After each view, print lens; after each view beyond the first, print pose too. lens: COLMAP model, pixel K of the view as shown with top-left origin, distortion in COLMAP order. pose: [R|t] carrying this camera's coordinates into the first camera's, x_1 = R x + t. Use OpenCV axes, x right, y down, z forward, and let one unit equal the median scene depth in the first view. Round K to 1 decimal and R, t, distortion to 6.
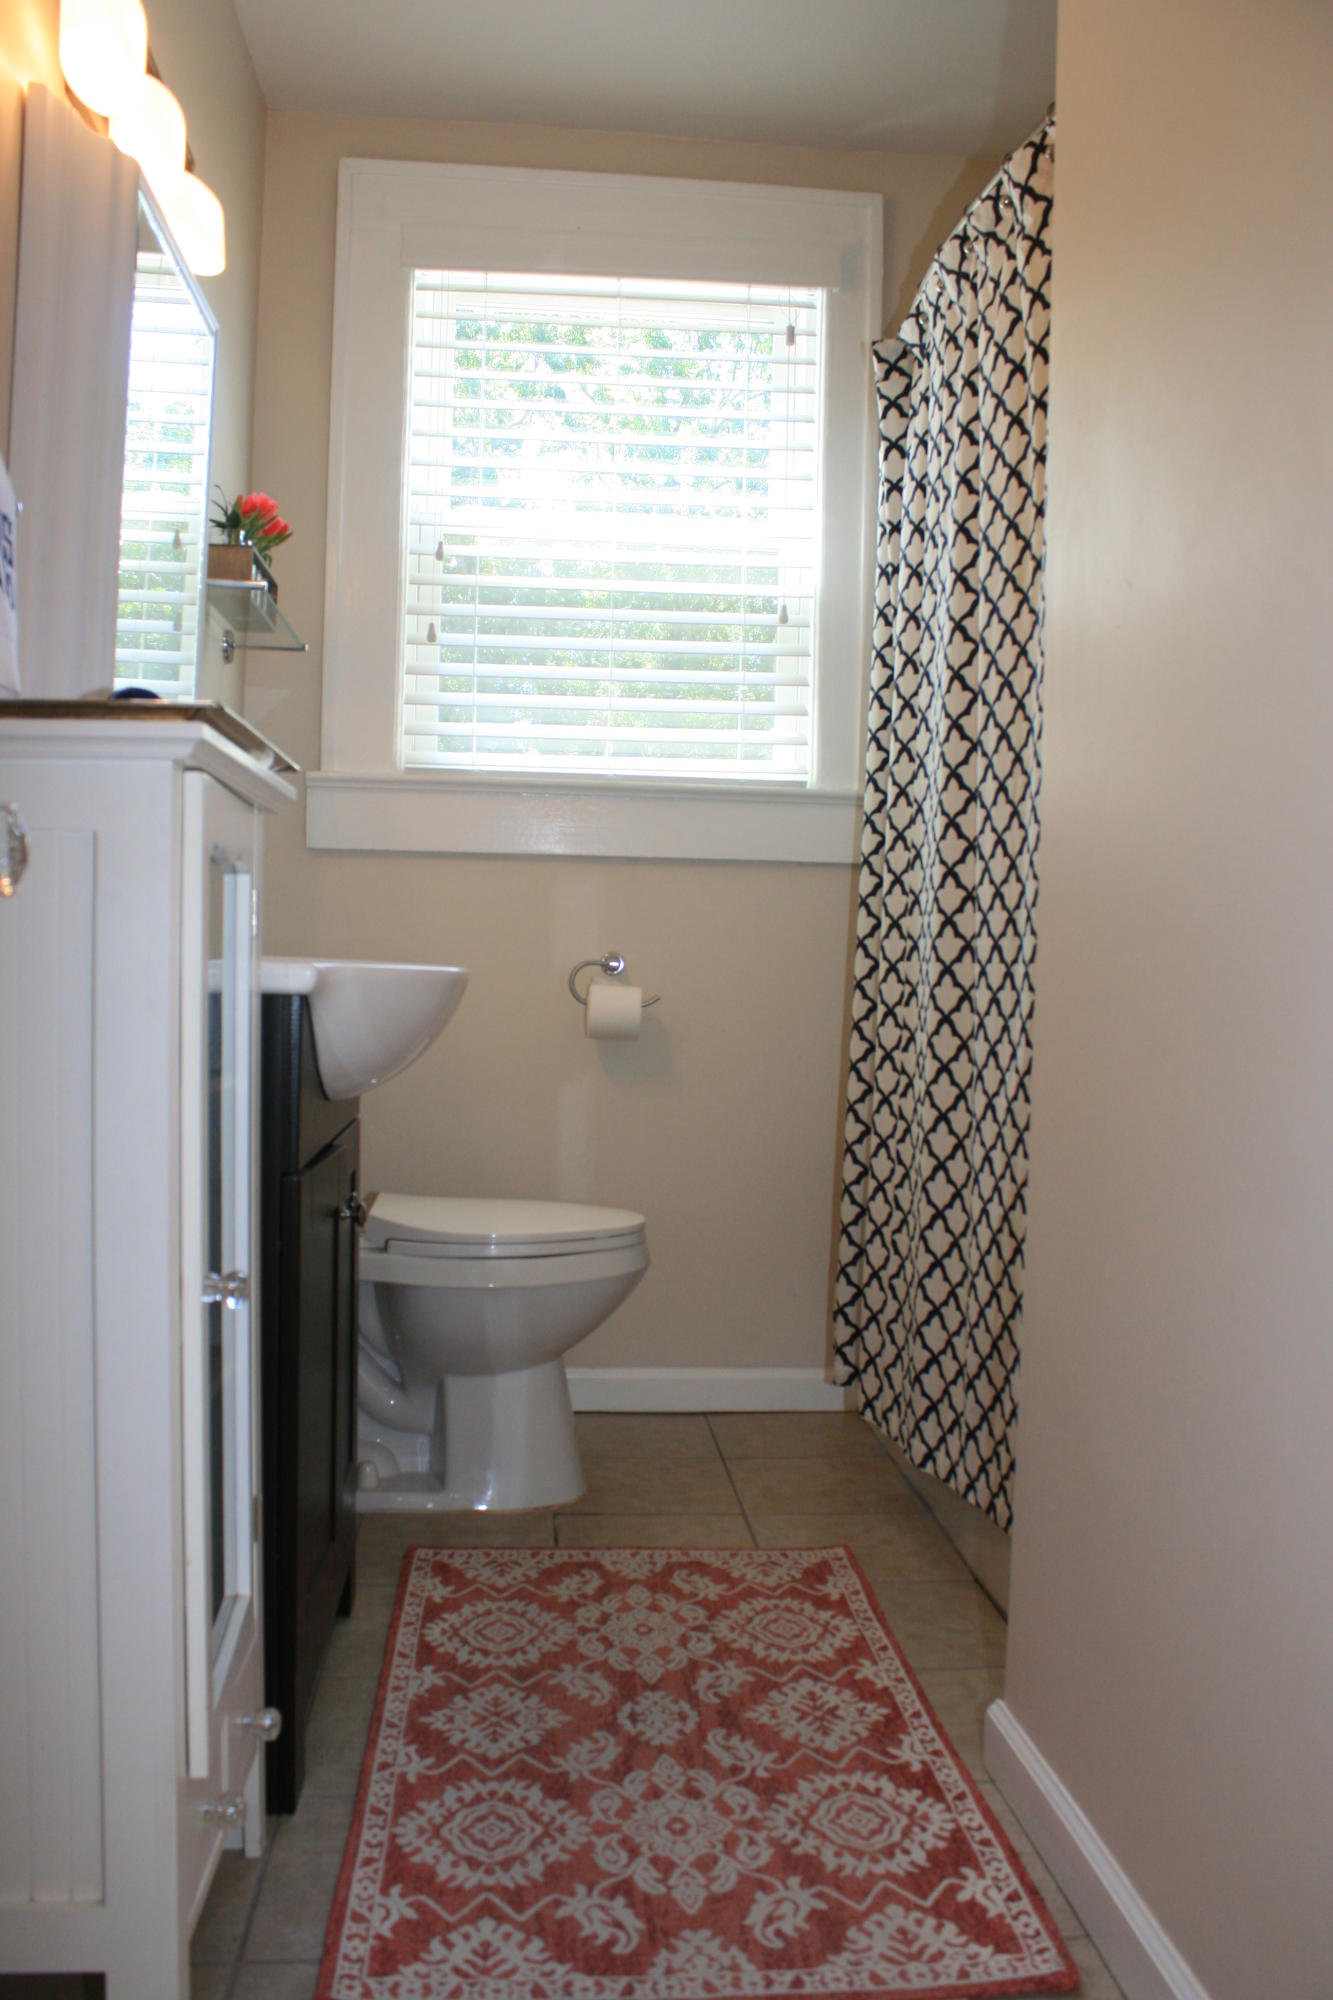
lens RADIAL K [[1692.2, 0, 666.5], [0, 1692.2, 1000.0], [0, 0, 1]] dist [-0.156151, 0.150500]
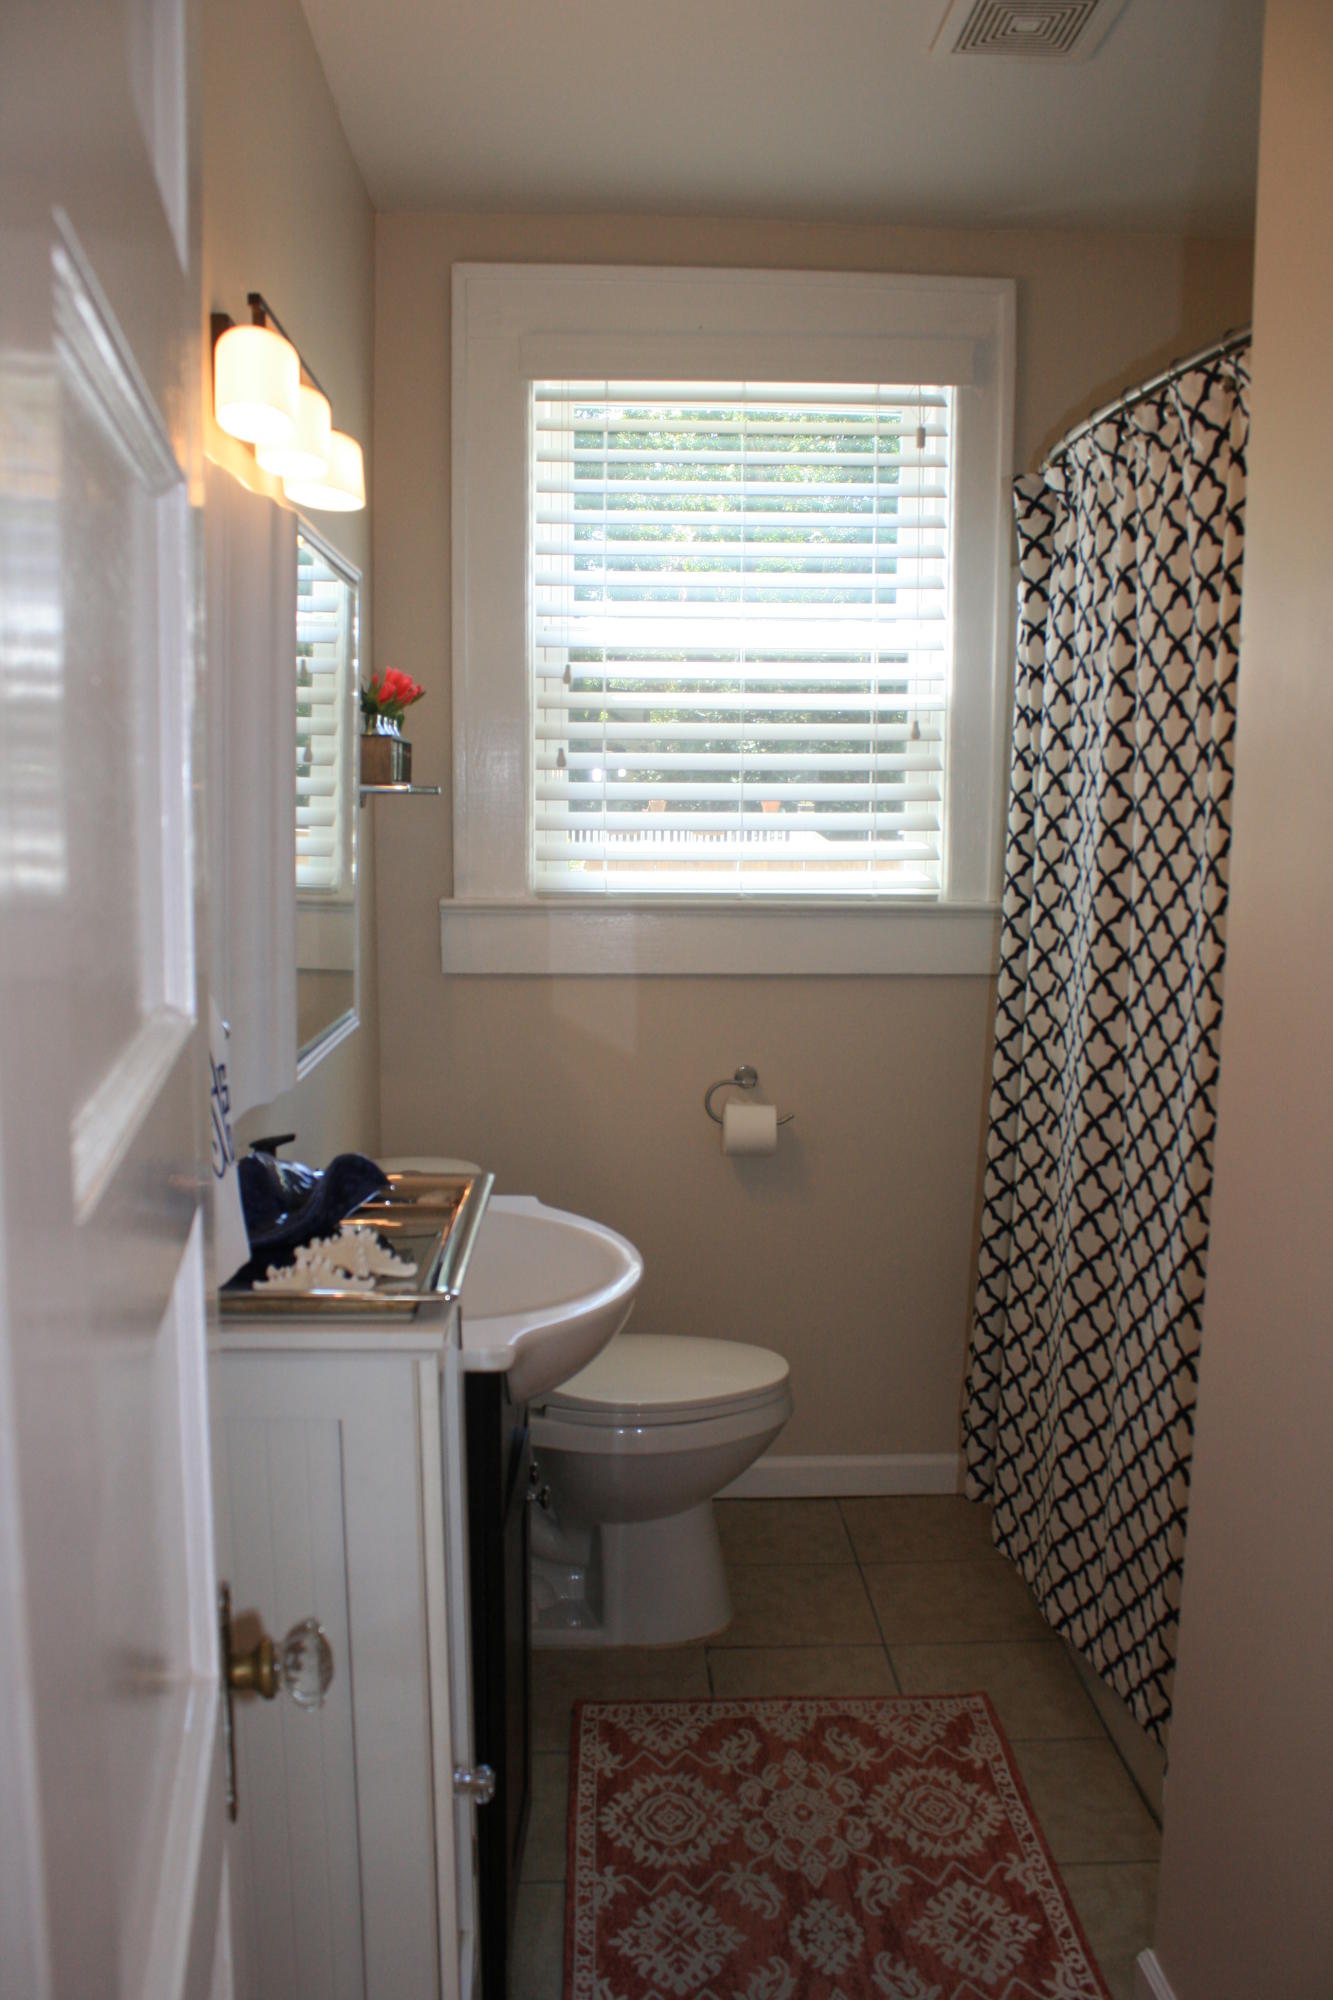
lens RADIAL K [[1692.2, 0, 666.5], [0, 1692.2, 1000.0], [0, 0, 1]] dist [-0.156151, 0.150500]
pose [[0.998951, -0.010778, -0.044505, -0.046616], [0.015405, 0.994355, 0.104979, -0.243004], [0.043123, -0.105555, 0.993478, -0.004715]]
